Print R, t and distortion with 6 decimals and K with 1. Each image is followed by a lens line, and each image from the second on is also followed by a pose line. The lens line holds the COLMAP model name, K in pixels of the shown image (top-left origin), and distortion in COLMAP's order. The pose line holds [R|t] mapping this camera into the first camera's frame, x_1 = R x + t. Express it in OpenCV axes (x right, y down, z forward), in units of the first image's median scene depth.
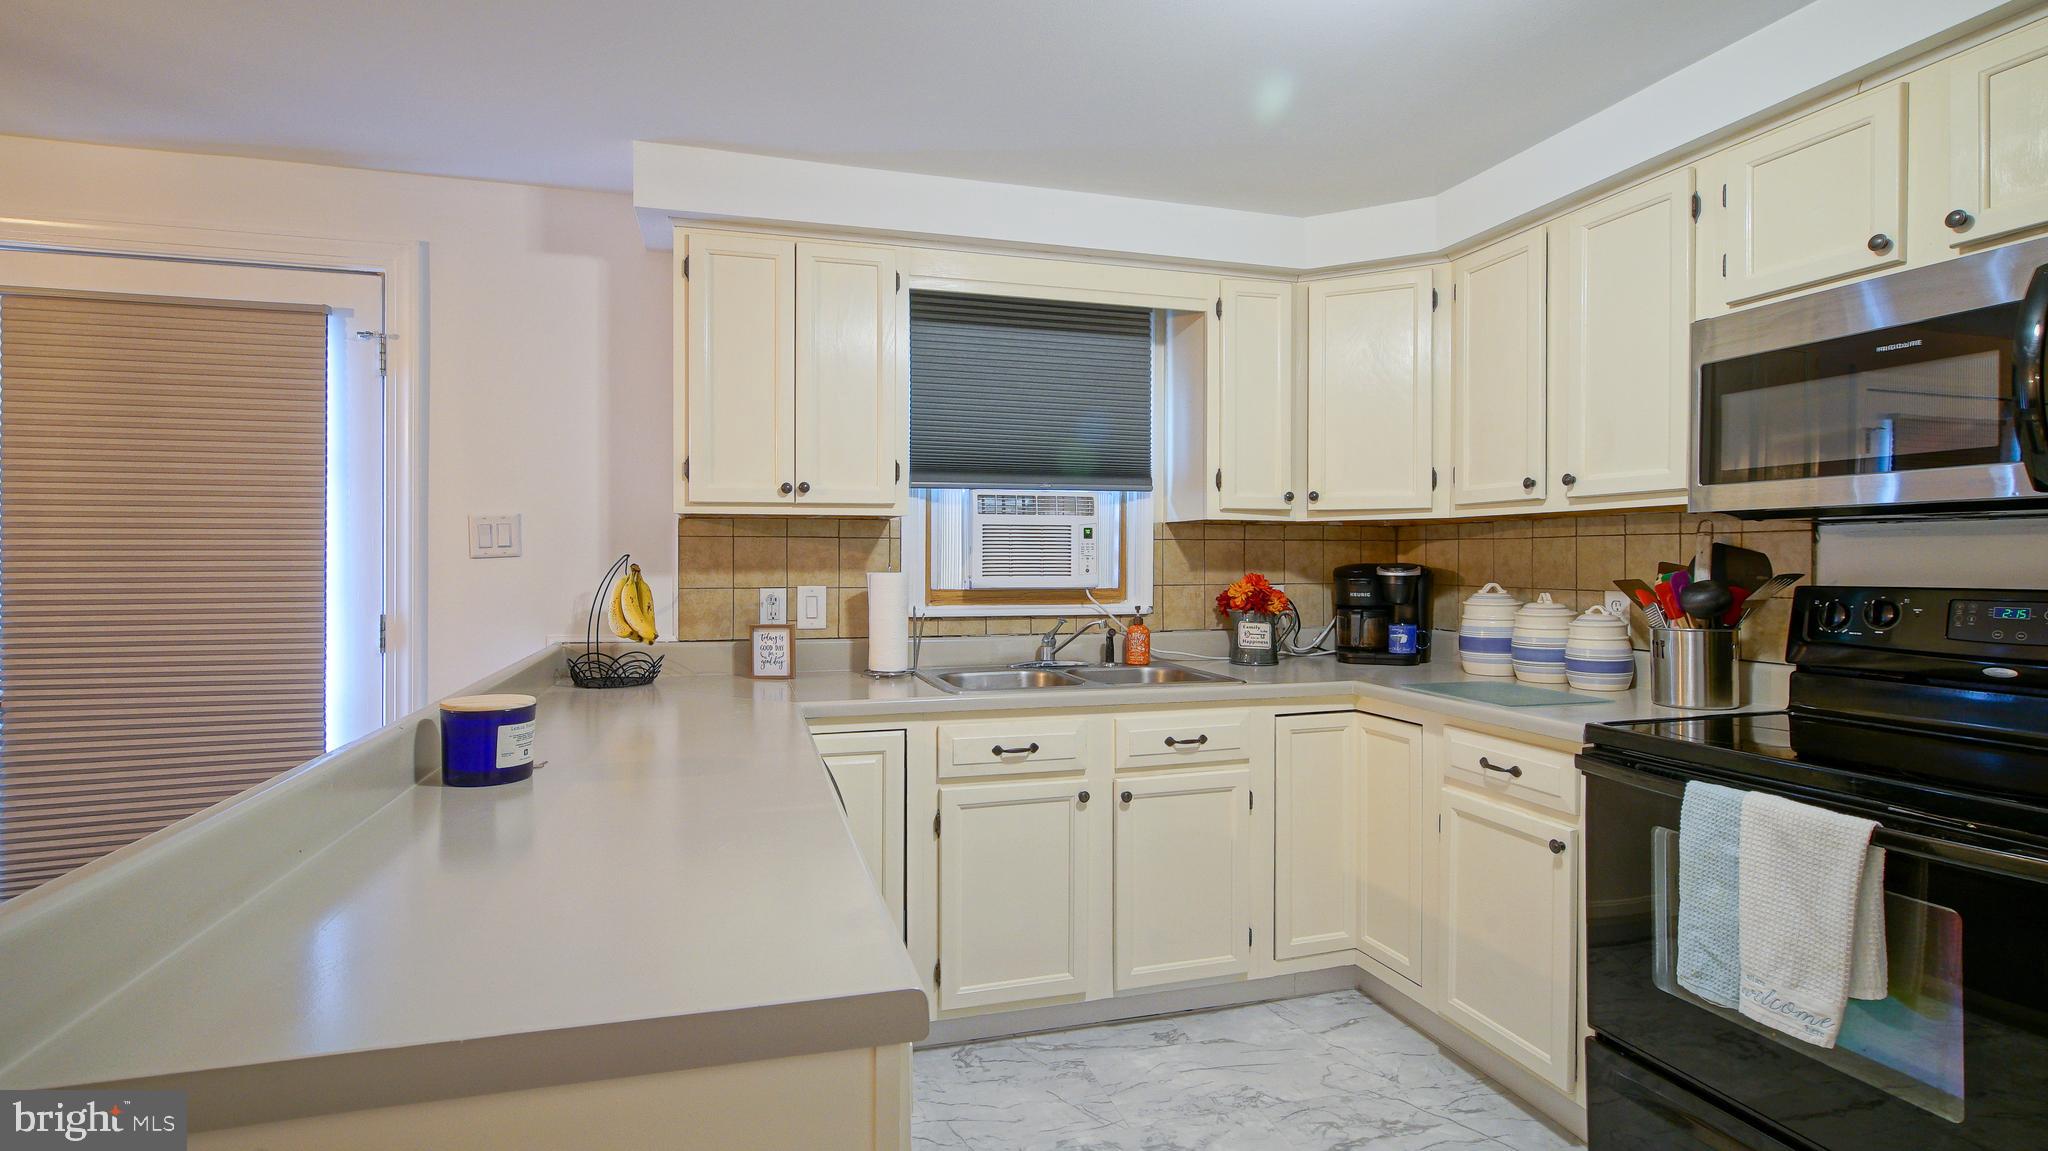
lens RADIAL K [[946.7, 0, 1023.2], [0, 946.7, 556.8], [0, 0, 1]] dist [-0.006798, 0.003160]
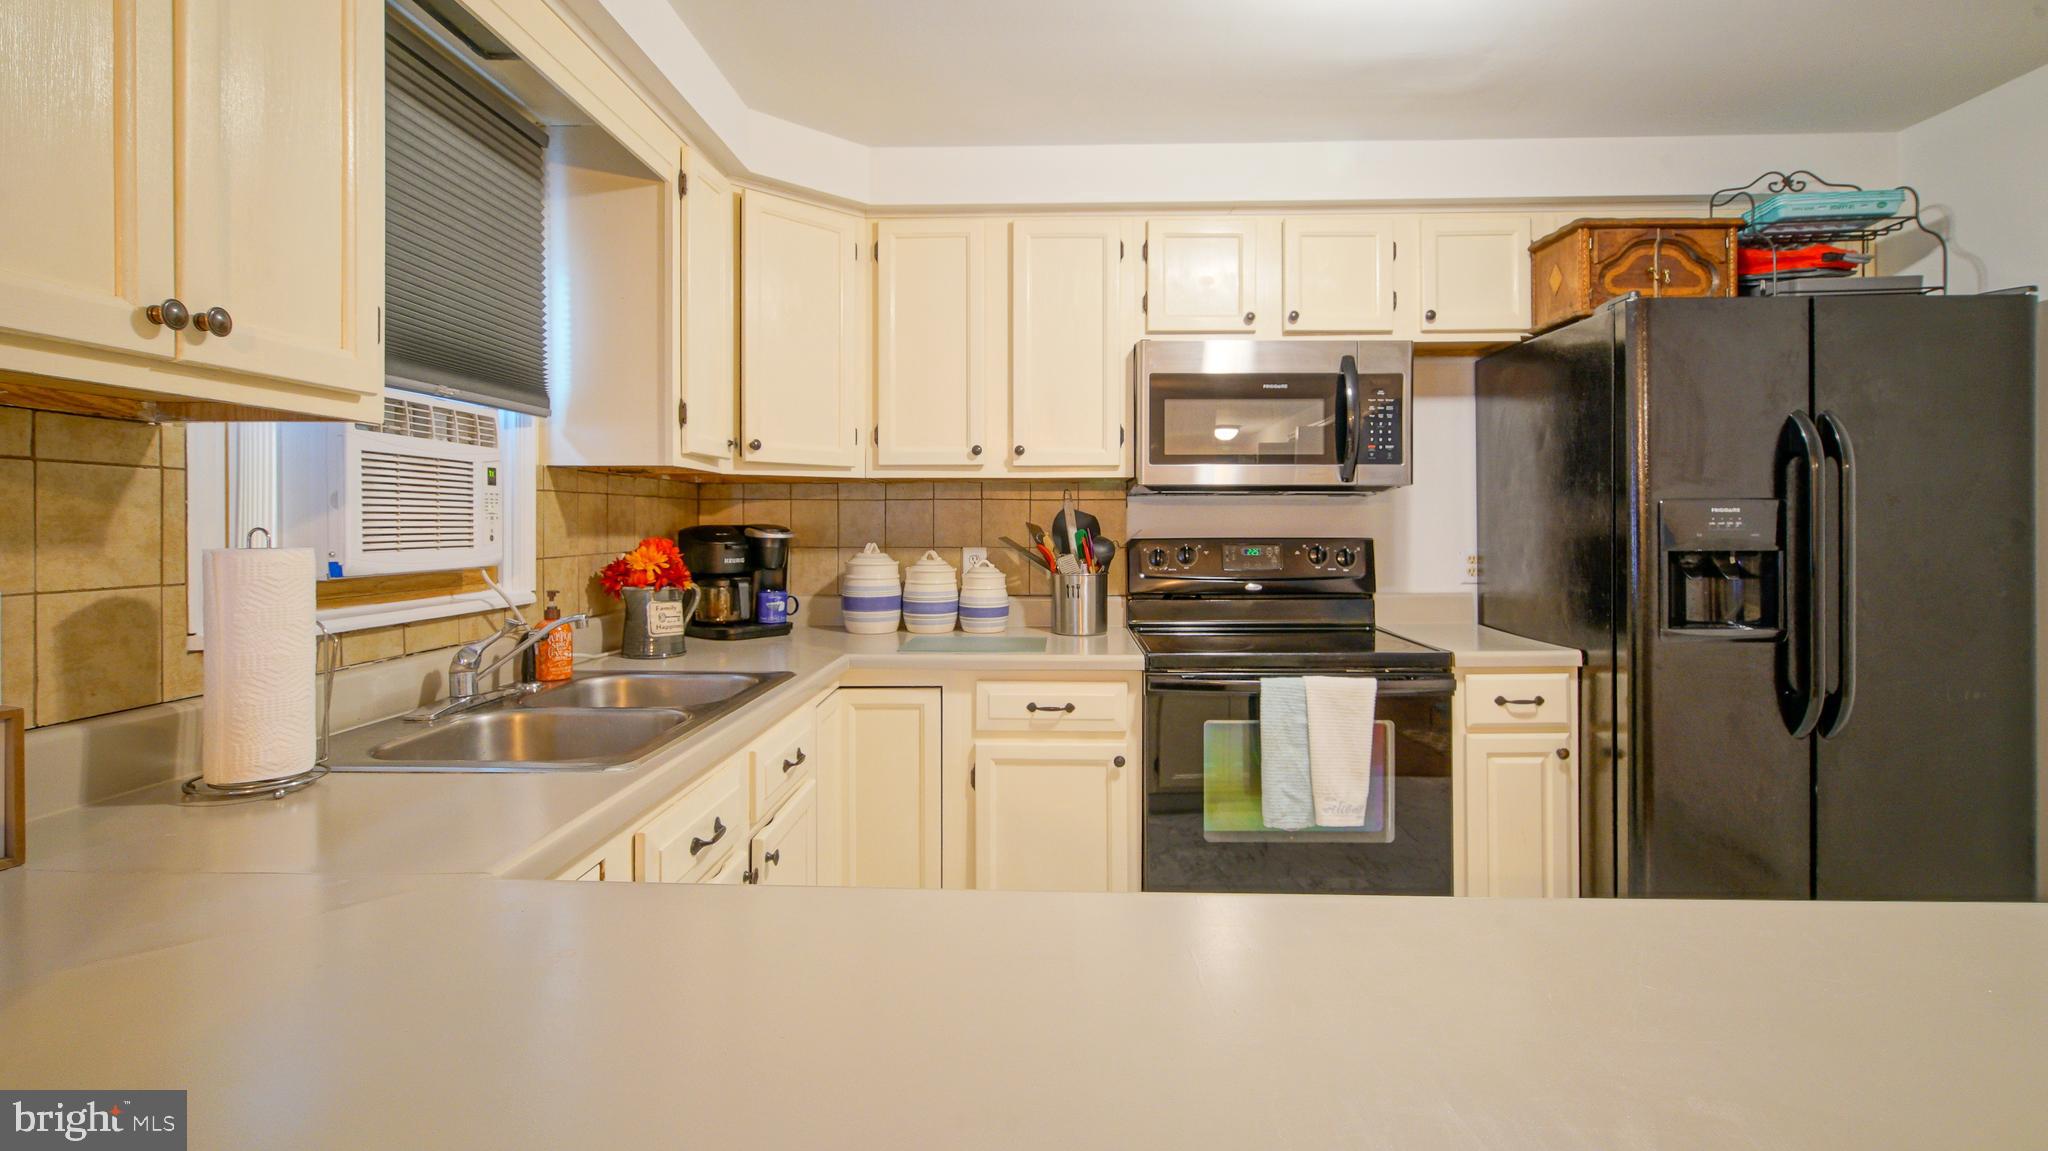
lens RADIAL K [[946.7, 0, 1010.9], [0, 946.7, 522.8], [0, 0, 1]] dist [-0.006798, 0.003160]
pose [[0.327384, -0.001312, 0.944890, -0.424146], [-0.001565, 0.999997, 0.001931, 0.003407], [-0.944890, -0.002111, 0.327381, 0.521999]]
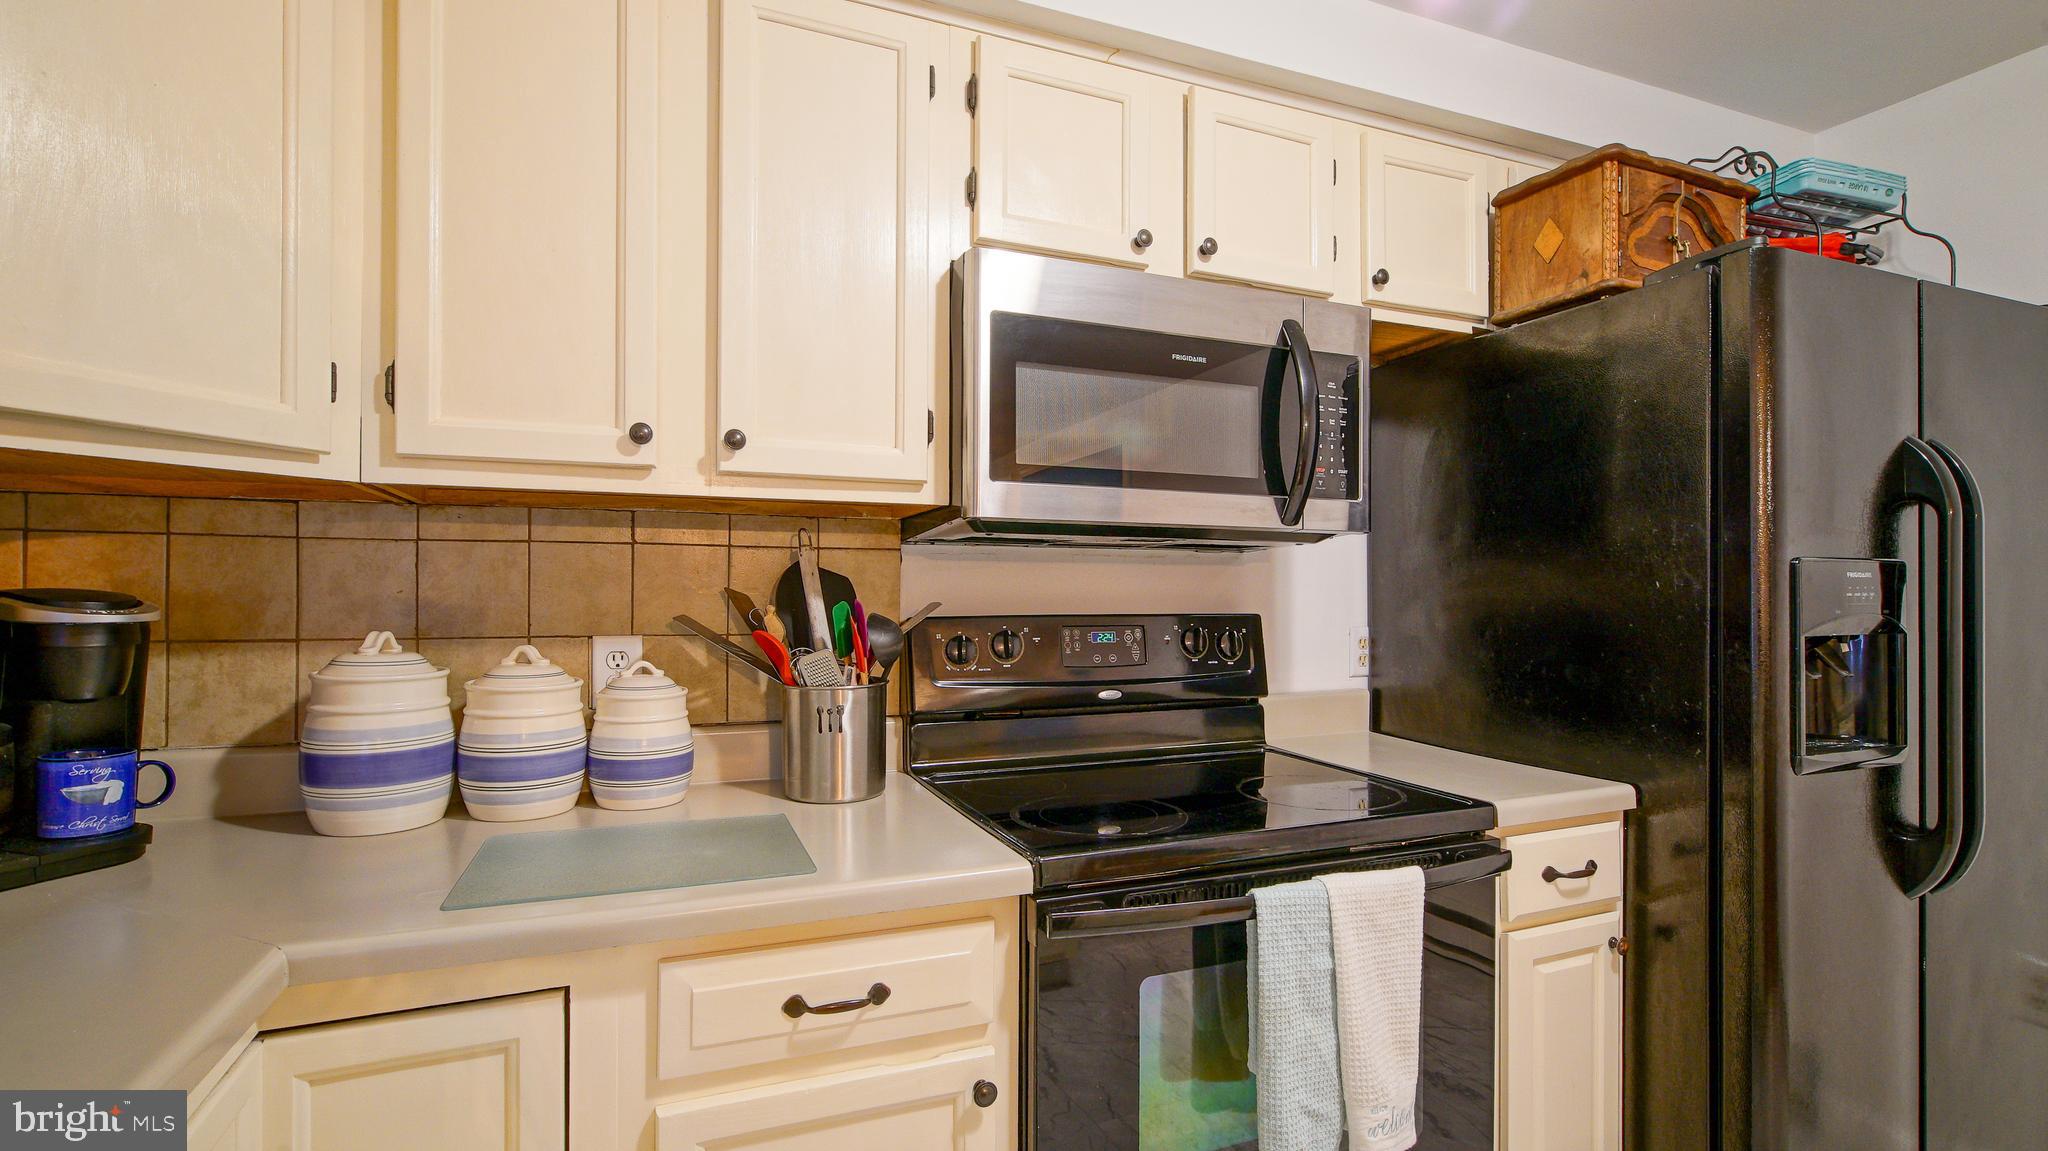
lens RADIAL K [[946.7, 0, 1013.5], [0, 946.7, 590.4], [0, 0, 1]] dist [-0.006798, 0.003160]
pose [[-0.085033, 0.000933, 0.996378, 0.002572], [-0.006491, 0.999978, -0.001490, 0.006001], [-0.996357, -0.006595, -0.085025, 0.727608]]
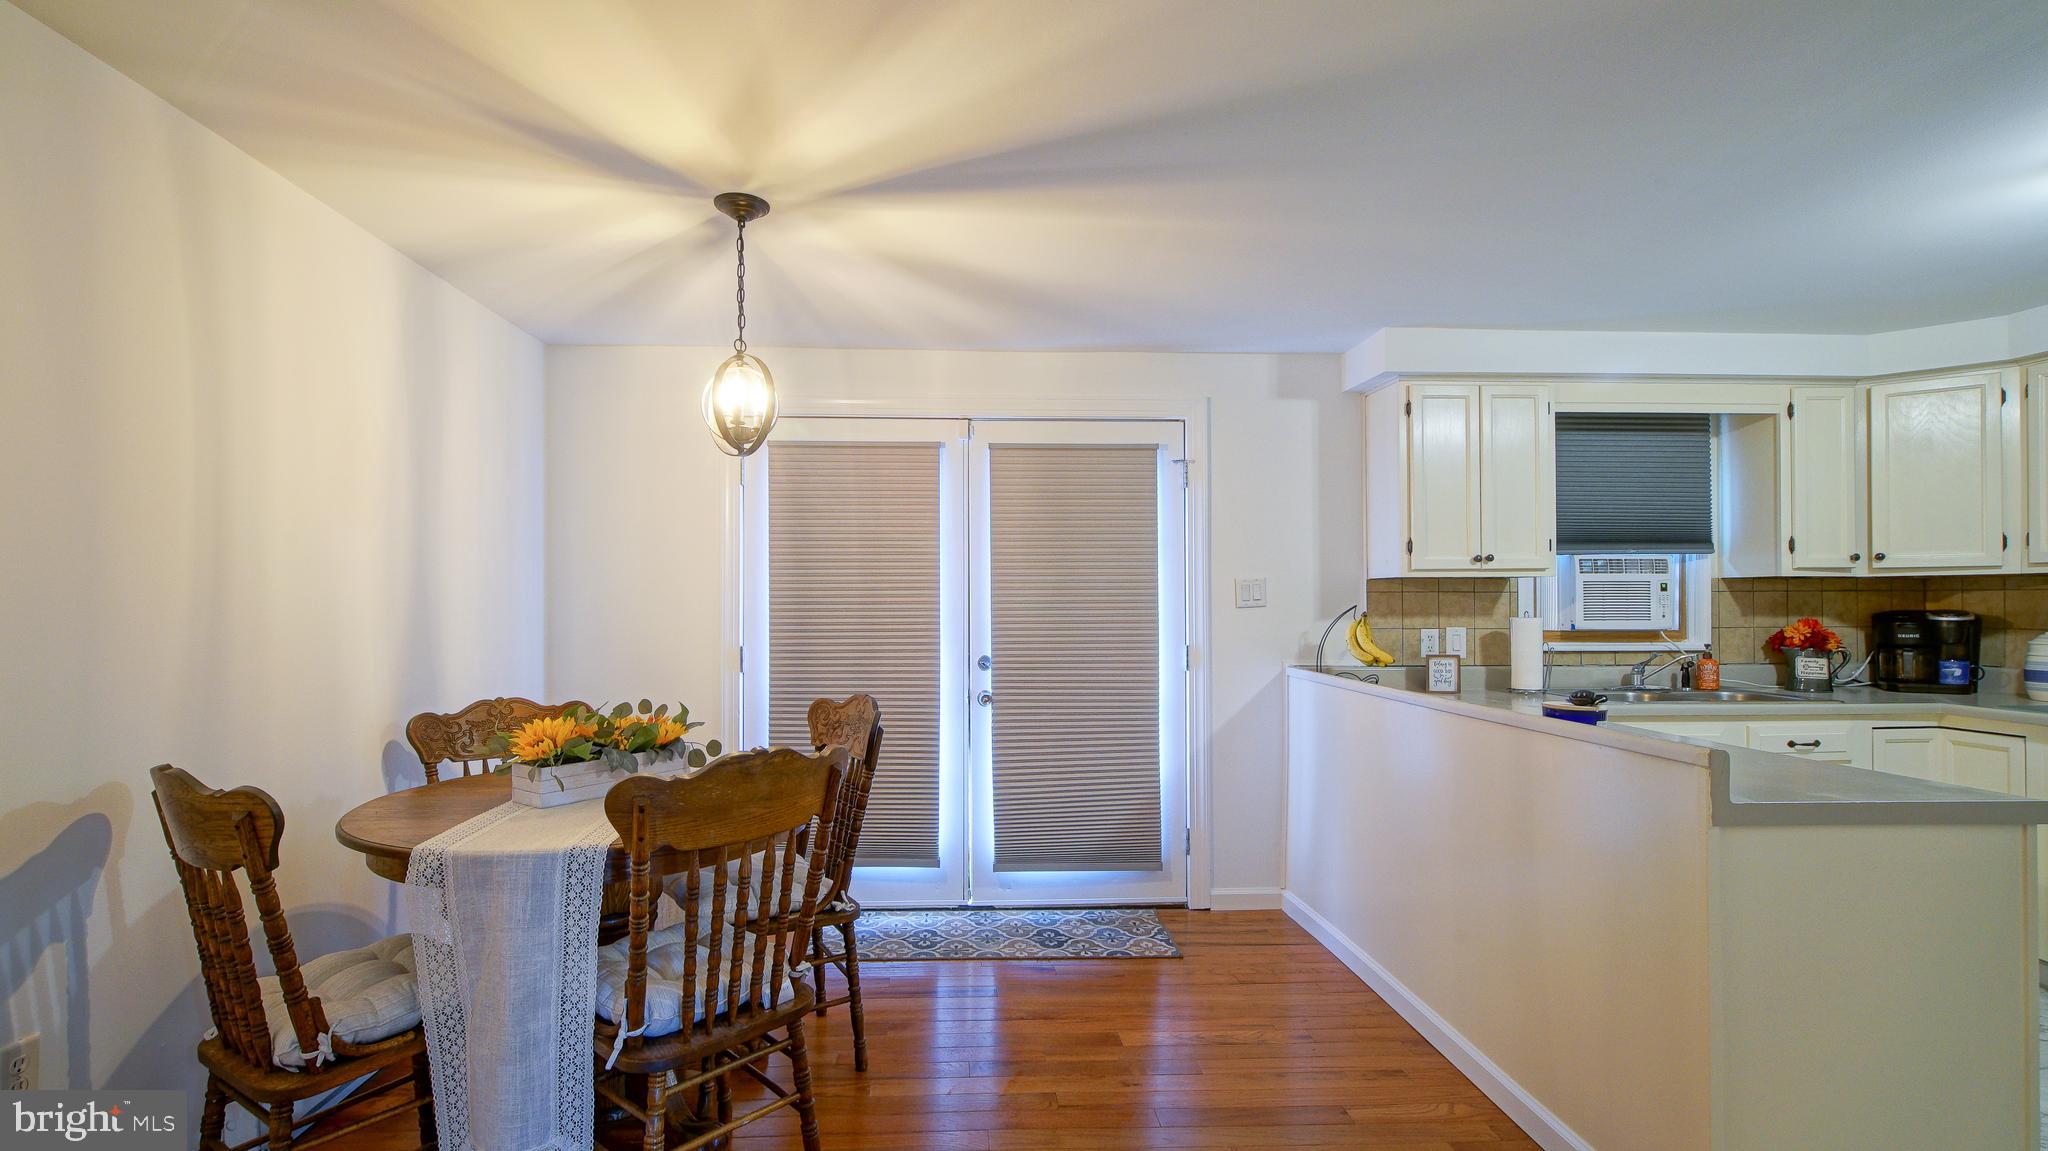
lens RADIAL K [[946.7, 0, 1010.1], [0, 946.7, 595.0], [0, 0, 1]] dist [-0.006798, 0.003160]
pose [[0.974907, -0.005336, -0.222547, -0.550265], [0.003520, 0.999957, -0.008556, -0.006843], [0.222583, 0.007558, 0.974884, -0.484185]]
